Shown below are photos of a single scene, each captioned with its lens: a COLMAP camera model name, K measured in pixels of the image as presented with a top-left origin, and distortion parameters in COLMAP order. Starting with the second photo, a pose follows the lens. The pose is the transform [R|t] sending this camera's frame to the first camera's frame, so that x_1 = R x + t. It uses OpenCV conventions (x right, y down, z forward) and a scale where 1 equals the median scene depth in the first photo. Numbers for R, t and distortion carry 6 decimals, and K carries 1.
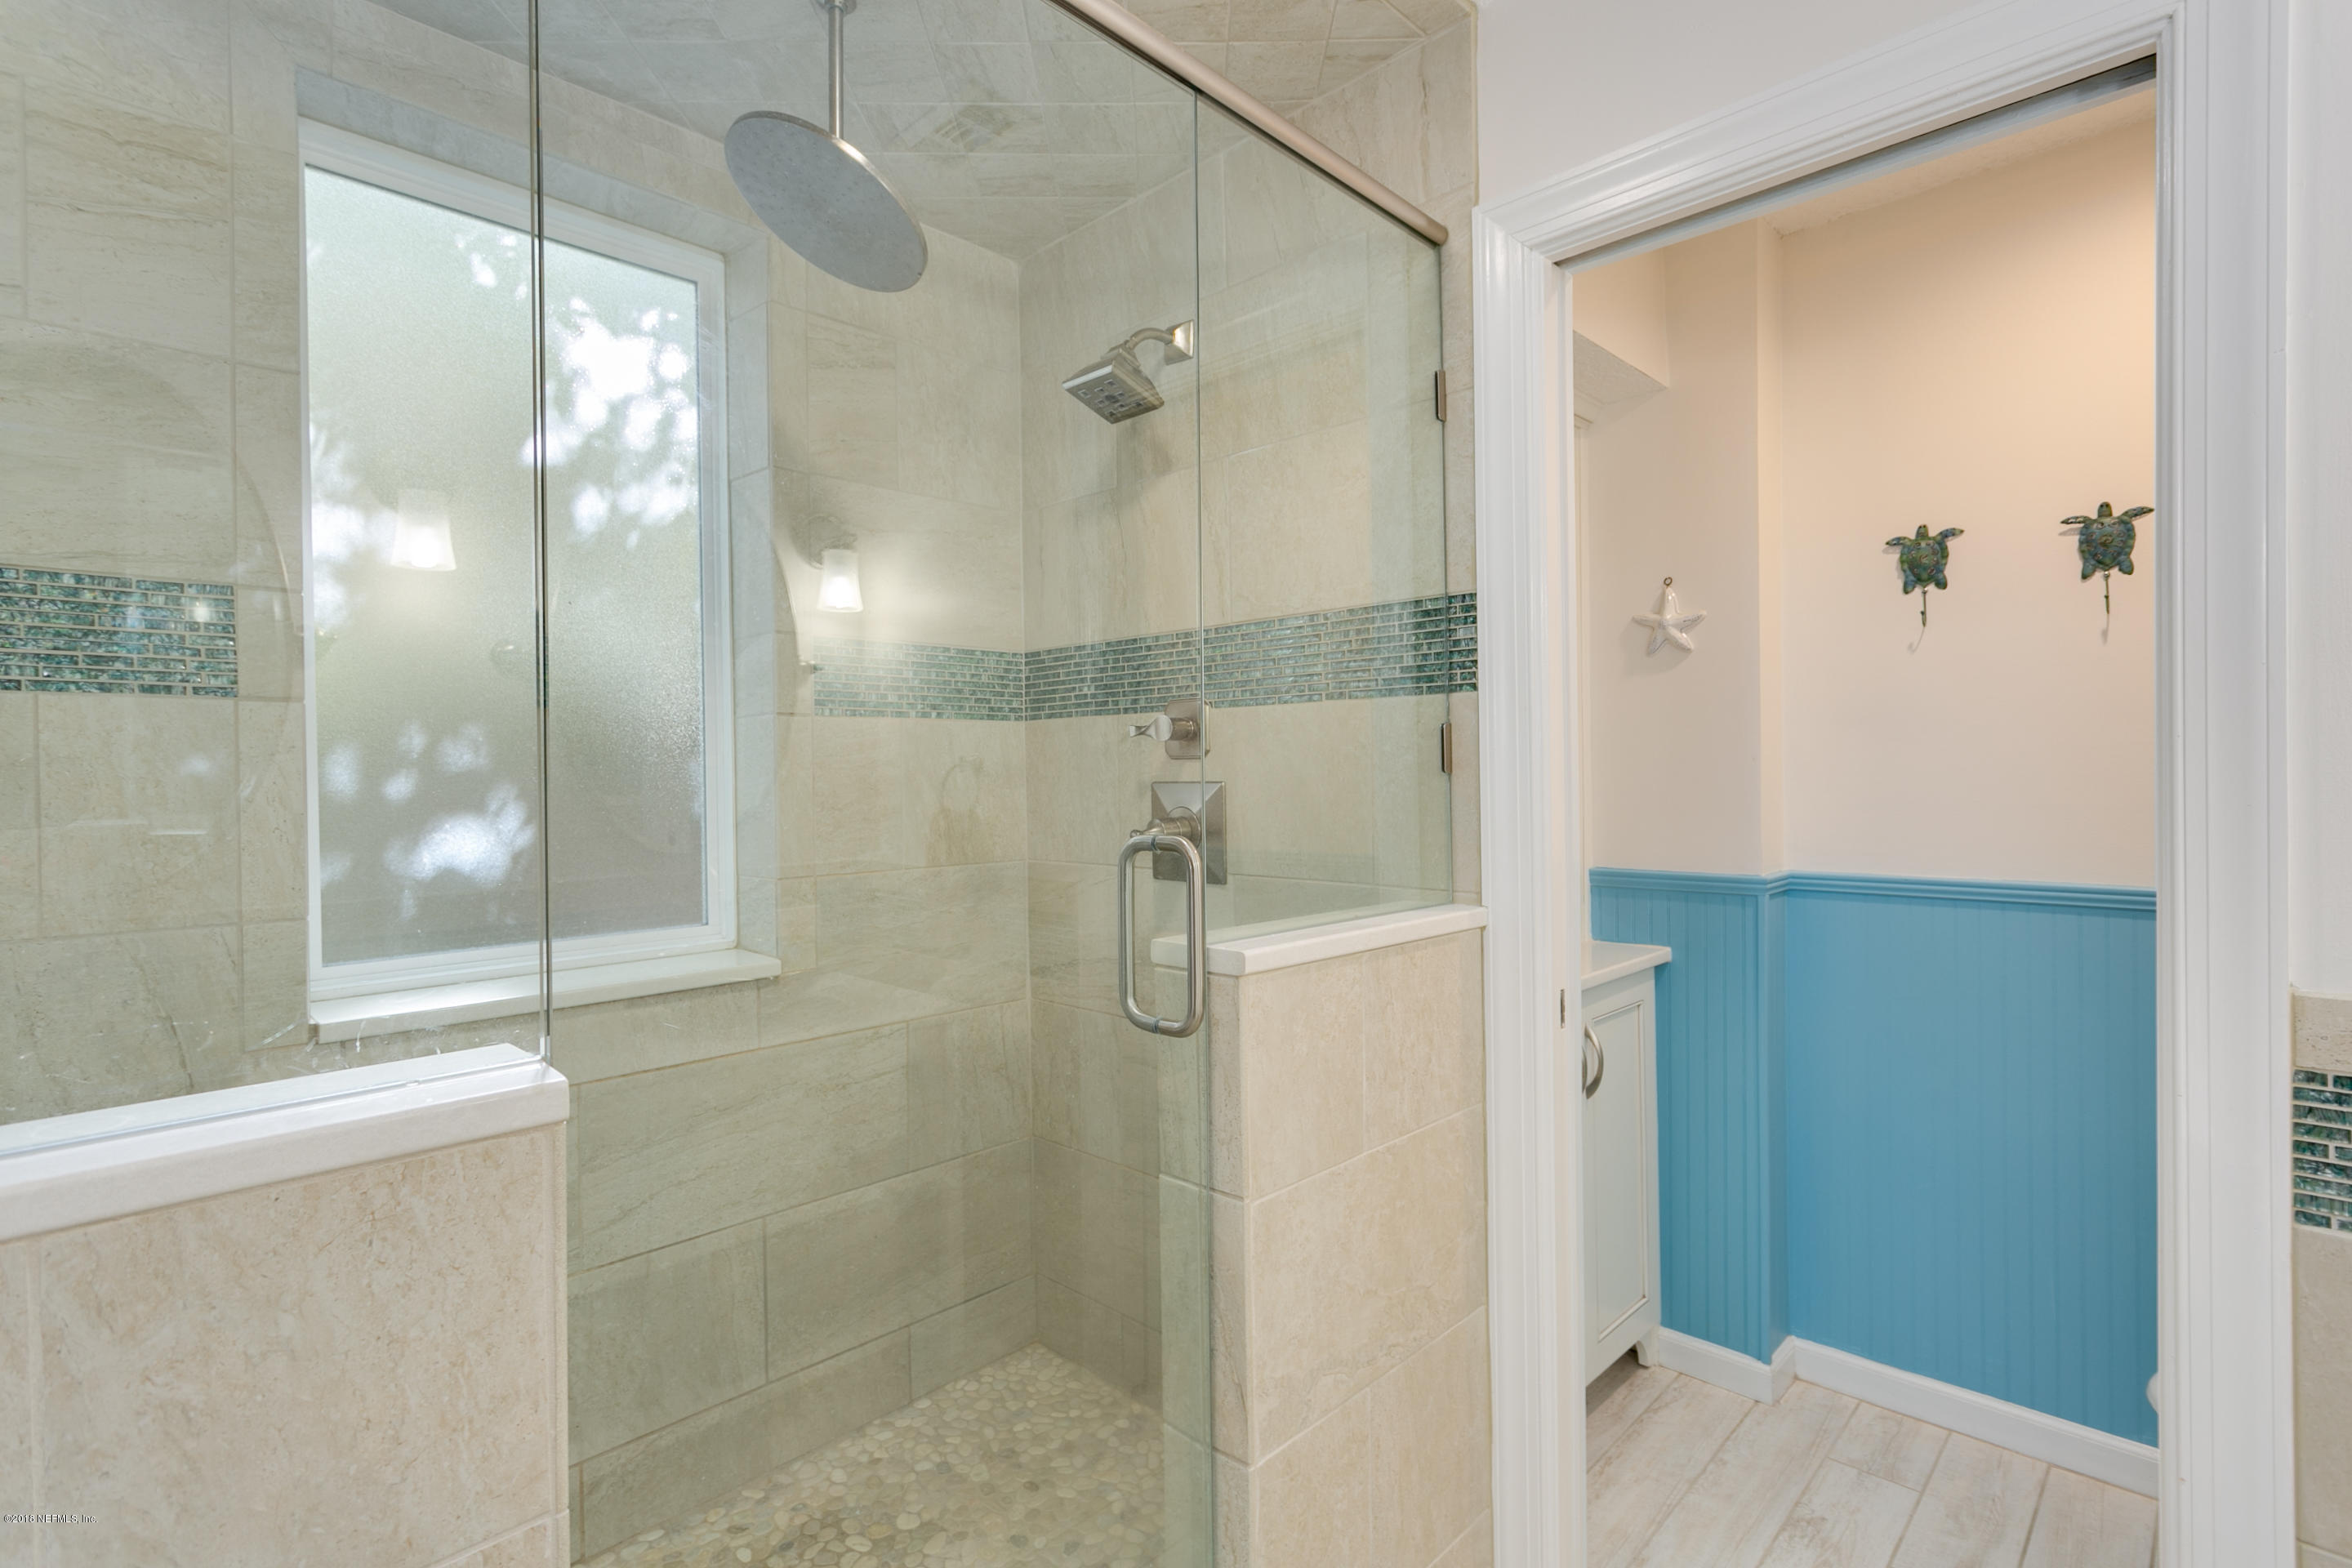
lens RADIAL K [[1104.2, 0, 1177.7], [0, 1104.2, 781.2], [0, 0, 1]] dist [-0.000656, 0.000356]
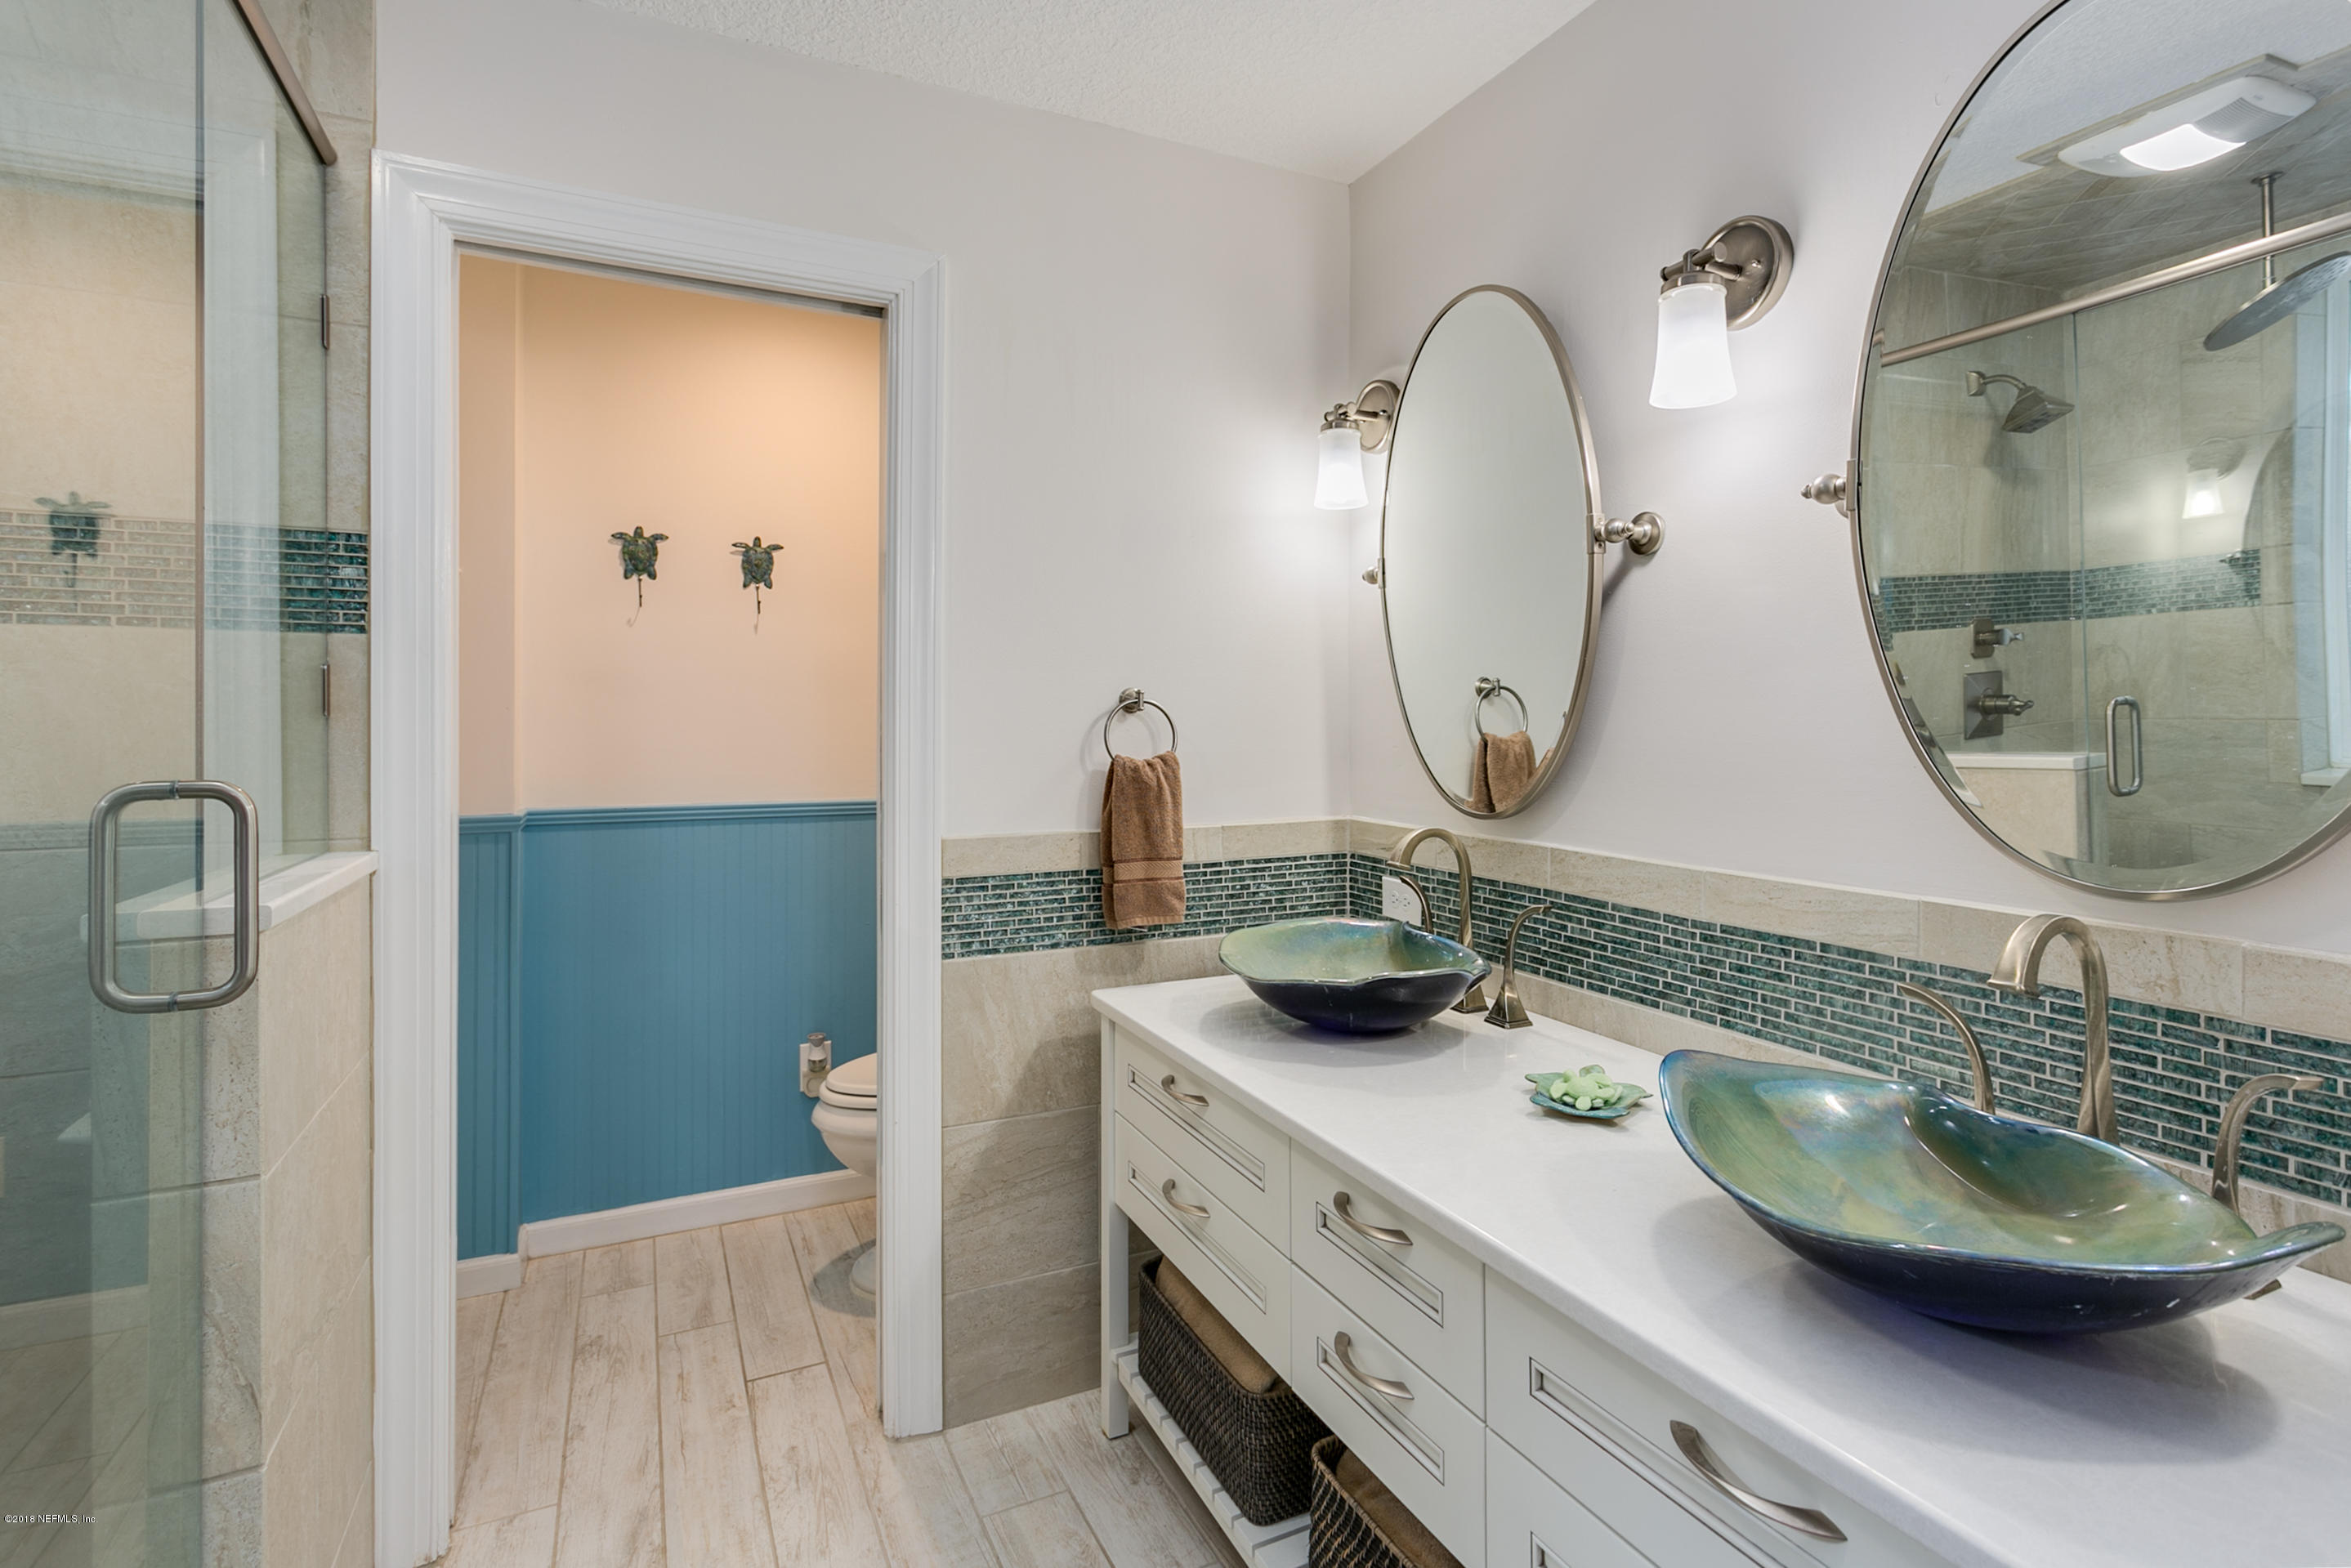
lens RADIAL K [[1122.5, 0, 1183.6], [0, 1122.5, 734.4], [0, 0, 1]] dist [0.002364, 0.000501]
pose [[0.342497, 0.000745, 0.939519, -0.418036], [0.001111, 0.999999, -0.001198, 0.010334], [-0.939518, 0.001454, 0.342496, -0.031367]]
